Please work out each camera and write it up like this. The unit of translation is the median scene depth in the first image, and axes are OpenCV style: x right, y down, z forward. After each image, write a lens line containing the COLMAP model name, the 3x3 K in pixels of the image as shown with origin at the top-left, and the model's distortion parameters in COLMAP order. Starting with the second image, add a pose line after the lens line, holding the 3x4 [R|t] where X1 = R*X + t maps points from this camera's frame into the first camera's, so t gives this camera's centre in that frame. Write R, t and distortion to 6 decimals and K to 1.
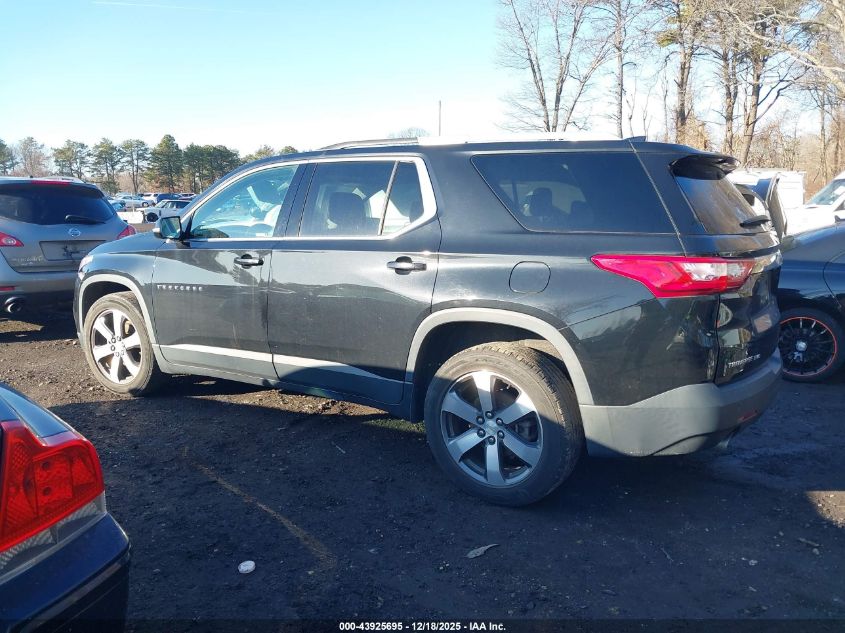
lens RADIAL K [[632.9, 0, 422.5], [0, 632.9, 316.5], [0, 0, 1]] dist [0.000825, 0.000025]
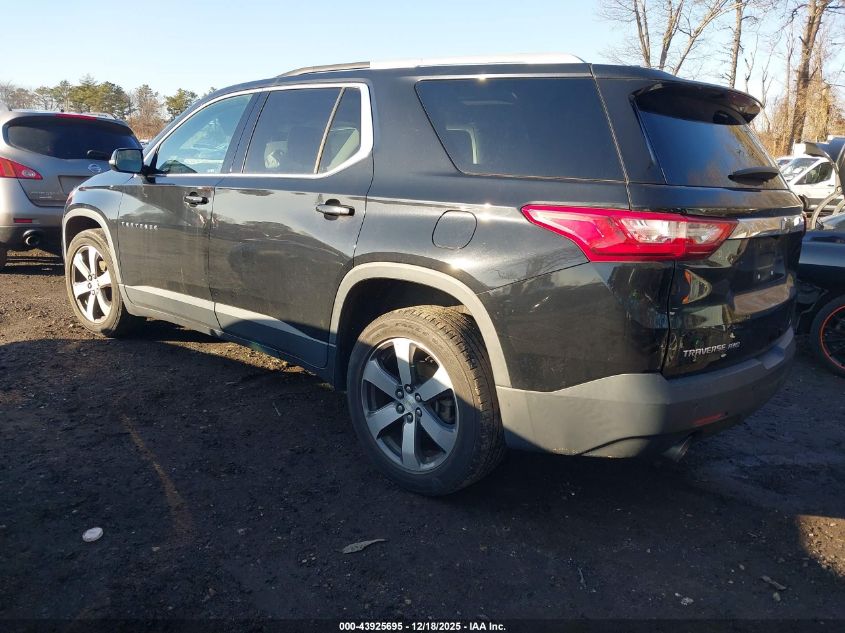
lens RADIAL K [[634.9, 0, 422.5], [0, 634.9, 316.5], [0, 0, 1]] dist [0.007536, -0.007109]
pose [[0.989339, 0.071738, -0.126734, 0.219600], [-0.063807, 0.995806, 0.065575, 0.000434], [0.130907, -0.056789, 0.989767, 0.150639]]
